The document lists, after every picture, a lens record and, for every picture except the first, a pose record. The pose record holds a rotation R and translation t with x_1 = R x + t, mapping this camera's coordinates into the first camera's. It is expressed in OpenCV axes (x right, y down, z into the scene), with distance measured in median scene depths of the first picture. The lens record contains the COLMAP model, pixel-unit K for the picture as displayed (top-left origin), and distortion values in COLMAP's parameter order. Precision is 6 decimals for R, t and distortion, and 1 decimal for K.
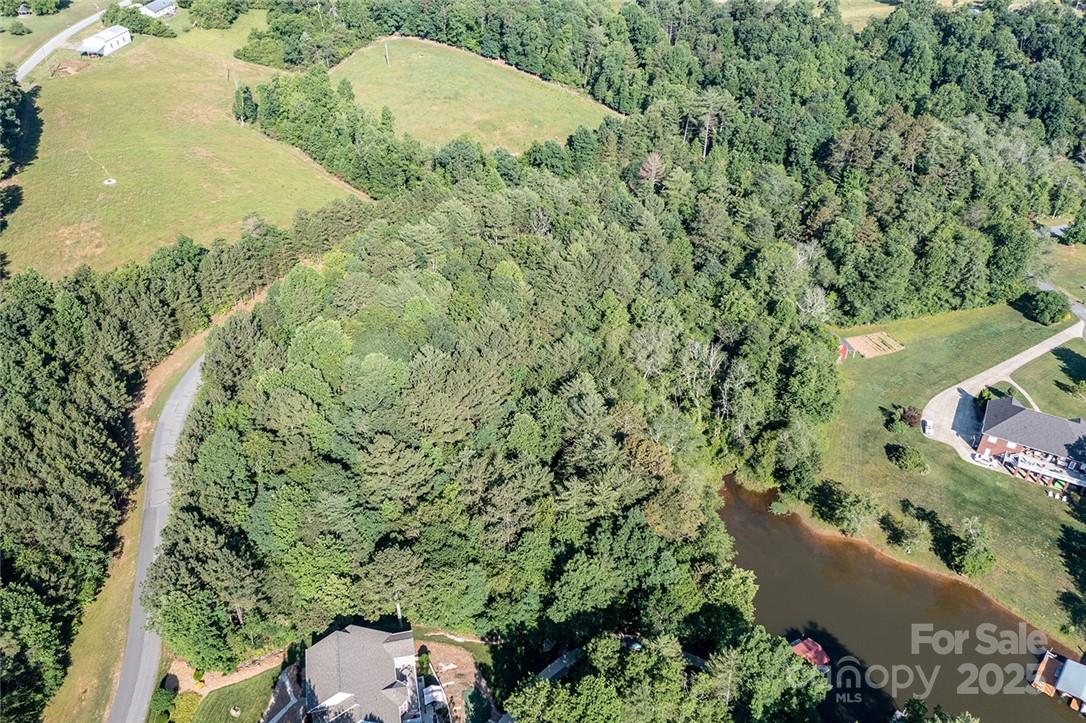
lens RADIAL K [[857.9, 0, 538.5], [0, 857.9, 353.2], [0, 0, 1]] dist [-0.019084, 0.006943]
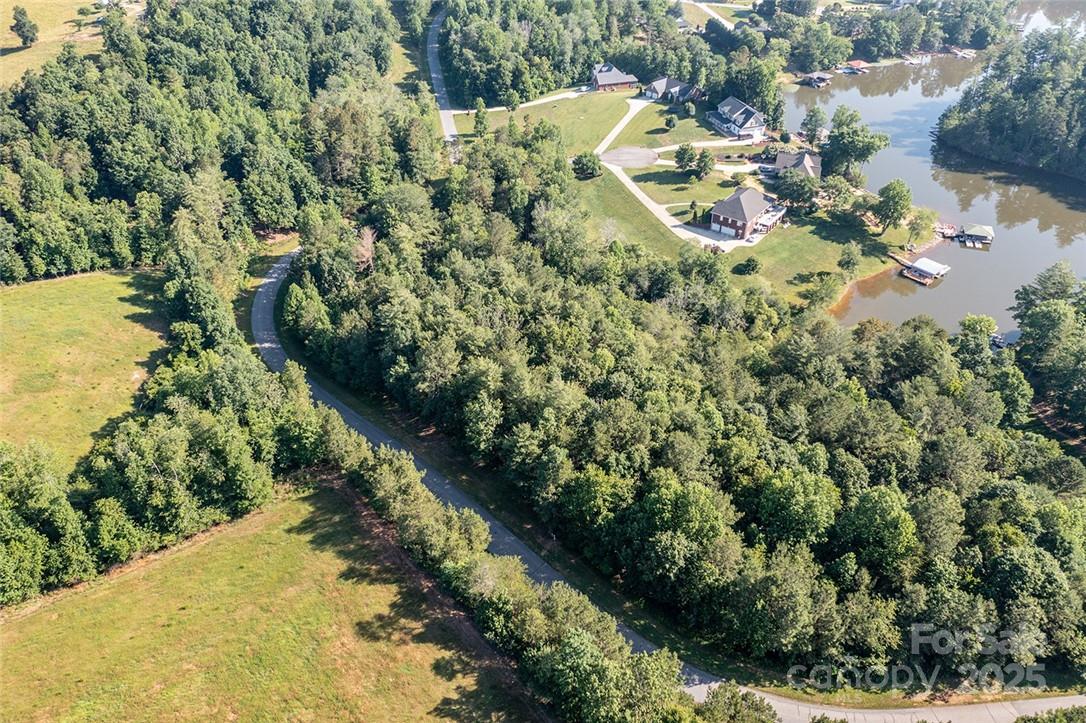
lens RADIAL K [[857.9, 0, 539.1], [0, 857.9, 355.1], [0, 0, 1]] dist [-0.019084, 0.006943]
pose [[0.141684, -0.580395, 0.801915, -0.636640], [0.575666, 0.707333, 0.410230, -0.426907], [-0.805316, 0.403512, 0.434331, 0.593973]]
